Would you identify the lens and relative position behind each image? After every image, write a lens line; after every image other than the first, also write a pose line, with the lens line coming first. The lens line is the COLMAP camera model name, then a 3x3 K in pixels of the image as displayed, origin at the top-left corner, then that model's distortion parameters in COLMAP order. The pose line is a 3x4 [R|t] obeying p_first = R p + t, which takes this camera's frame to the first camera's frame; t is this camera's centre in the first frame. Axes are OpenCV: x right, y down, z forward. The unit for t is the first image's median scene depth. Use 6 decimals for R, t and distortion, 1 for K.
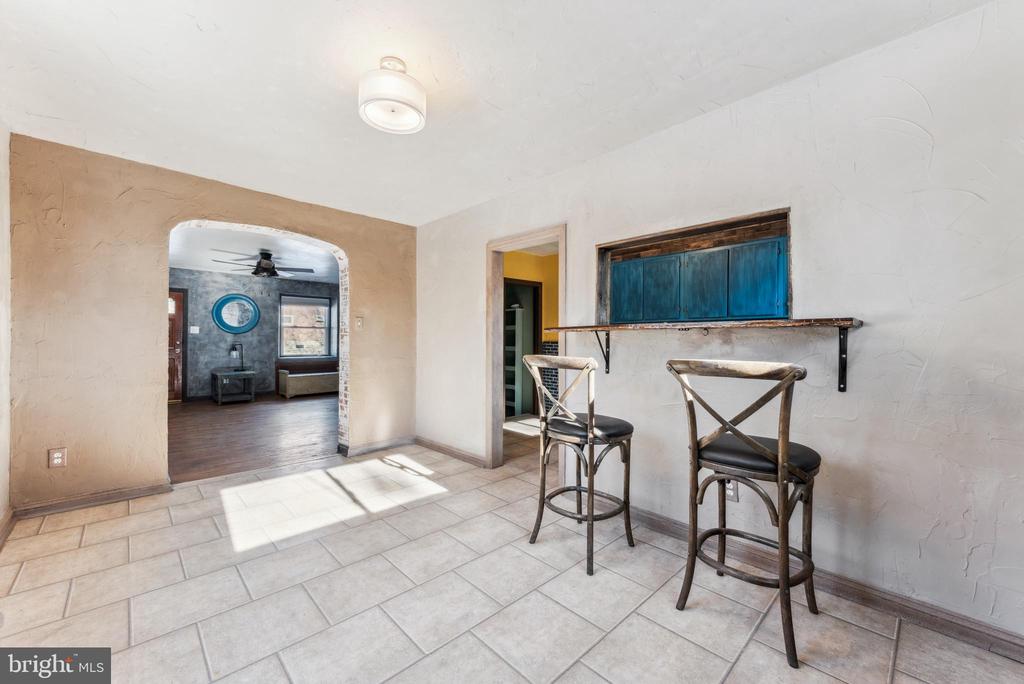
lens RADIAL K [[404.7, 0, 512.0], [0, 404.7, 342.0], [0, 0, 1]] dist [0.001060, 0.000083]
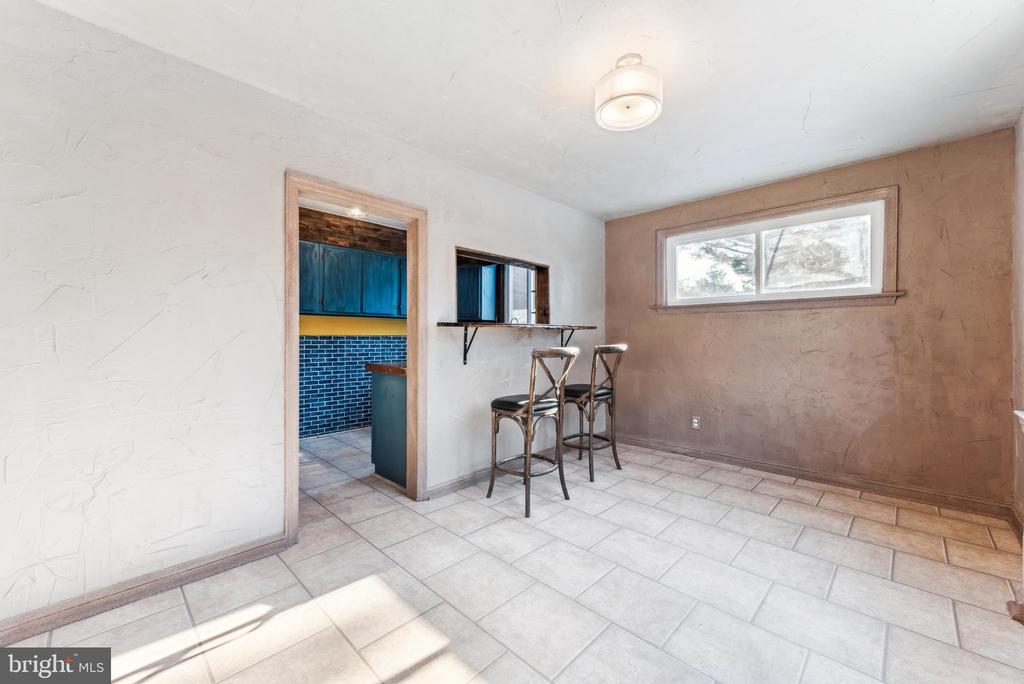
lens RADIAL K [[404.7, 0, 512.0], [0, 404.7, 342.0], [0, 0, 1]] dist [0.001060, 0.000083]
pose [[-0.034022, -0.021622, 0.999187, -0.597290], [0.003385, 0.999758, 0.021749, -0.005030], [-0.999415, 0.004123, -0.033940, 0.613748]]
